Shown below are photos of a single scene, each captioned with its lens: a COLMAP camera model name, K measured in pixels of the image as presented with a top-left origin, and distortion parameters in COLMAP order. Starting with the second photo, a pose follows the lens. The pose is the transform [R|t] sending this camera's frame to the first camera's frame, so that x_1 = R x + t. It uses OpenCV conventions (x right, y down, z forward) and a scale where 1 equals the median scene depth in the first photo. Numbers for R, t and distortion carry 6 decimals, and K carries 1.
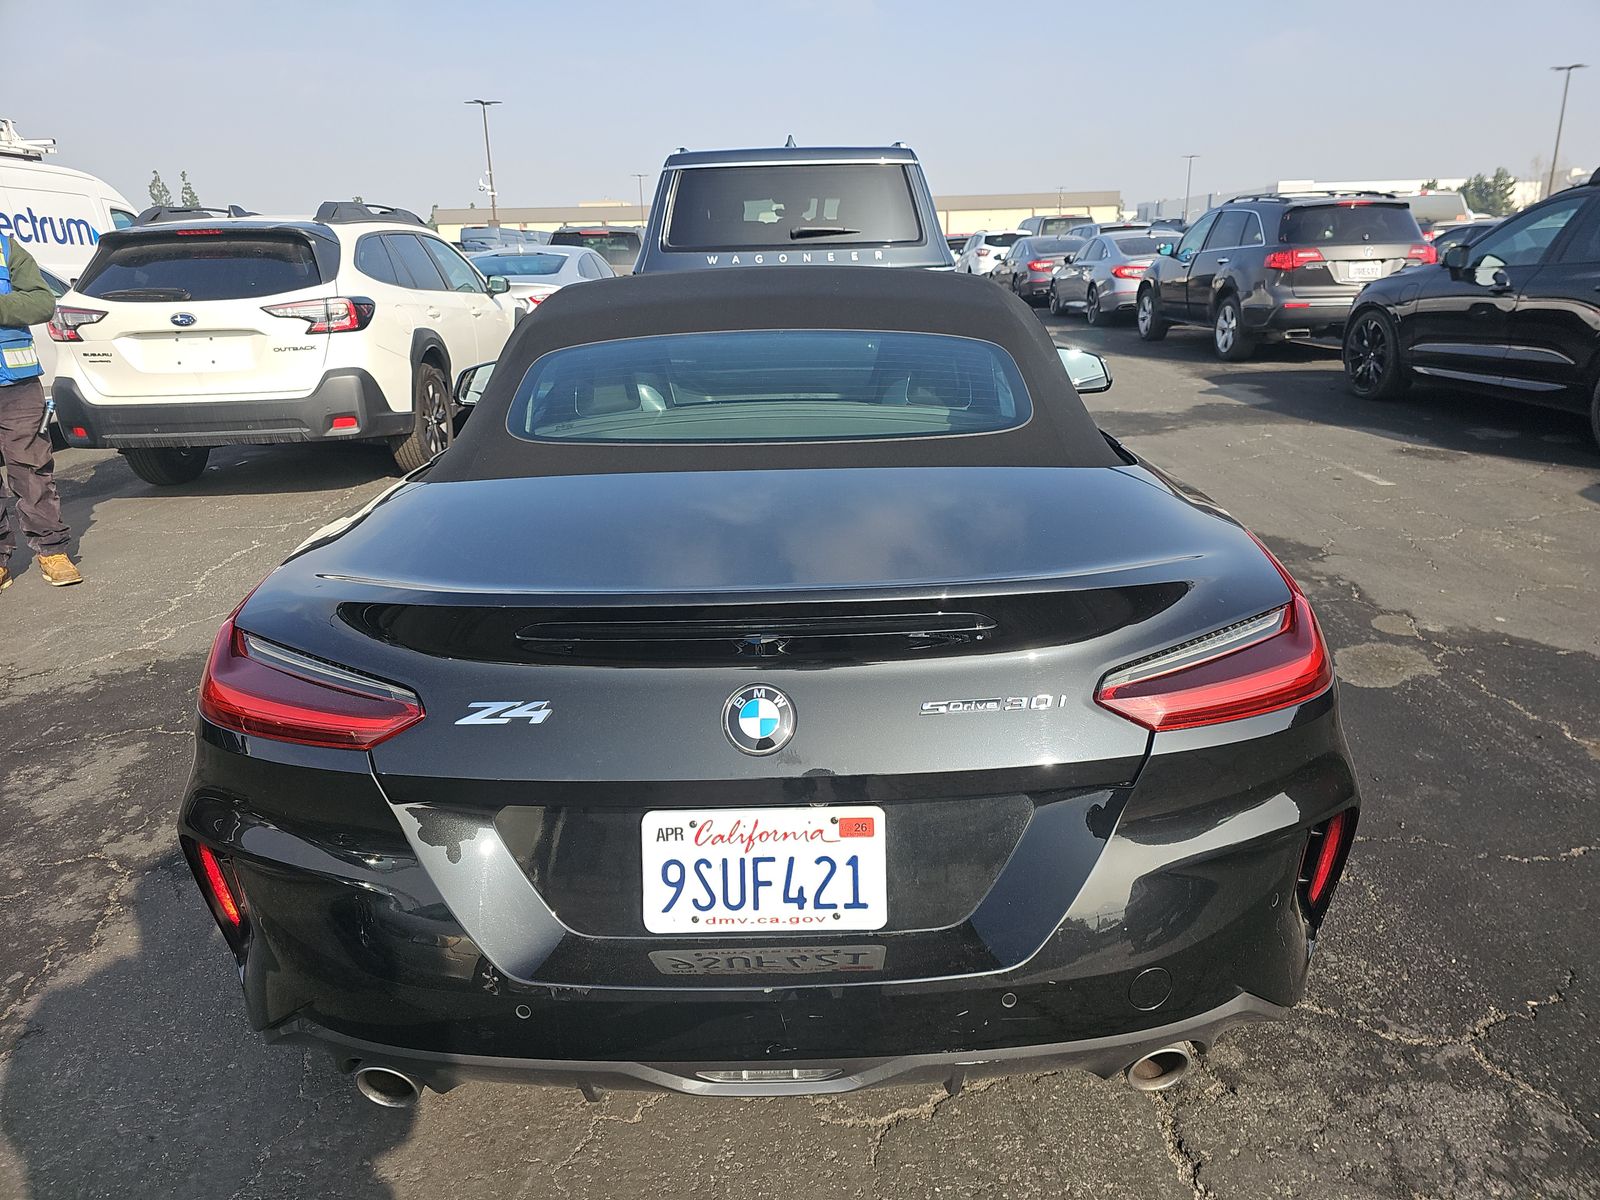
lens RADIAL K [[1079.0, 0, 796.8], [0, 1079.0, 592.3], [0, 0, 1]] dist [0.034138, -0.040628]
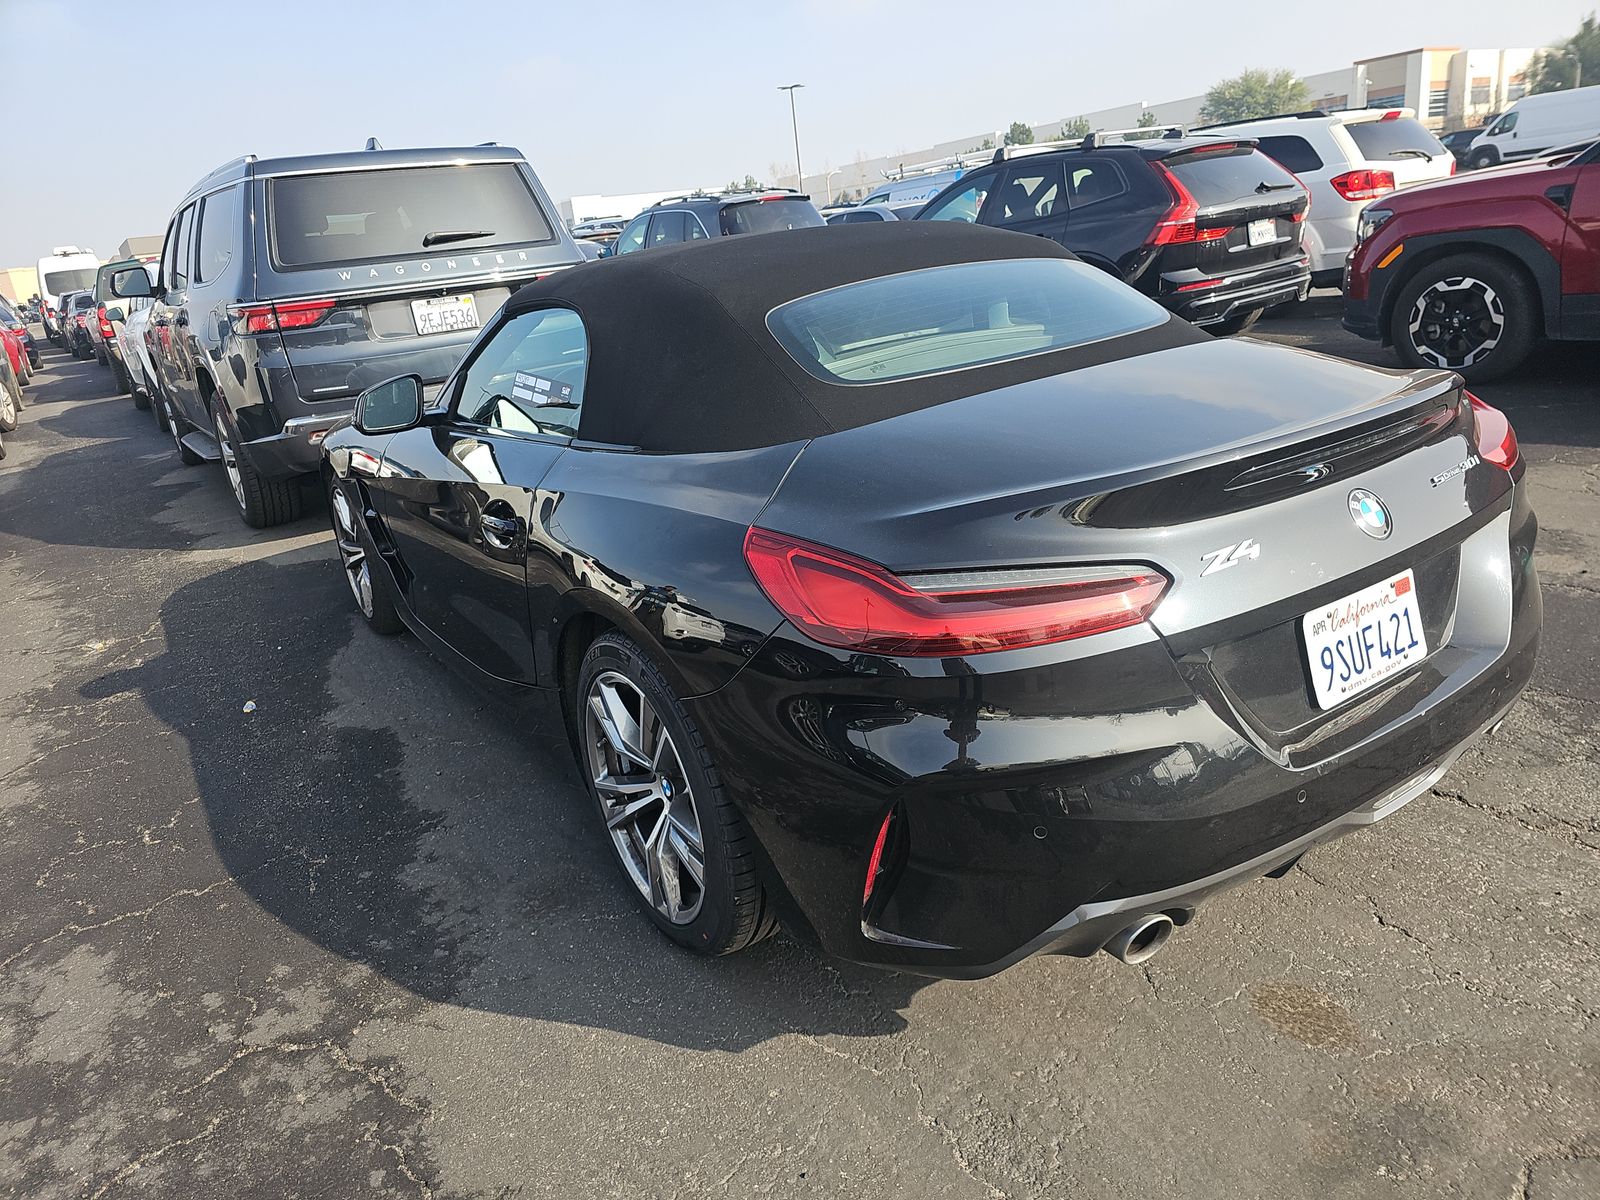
lens RADIAL K [[1090.0, 0, 801.4], [0, 1090.0, 622.6], [0, 0, 1]] dist [-0.004122, -0.003730]
pose [[0.823642, -0.248803, 0.509619, -0.952902], [0.246684, 0.966336, 0.073091, -0.012999], [-0.510649, 0.065514, 0.857290, 0.188774]]
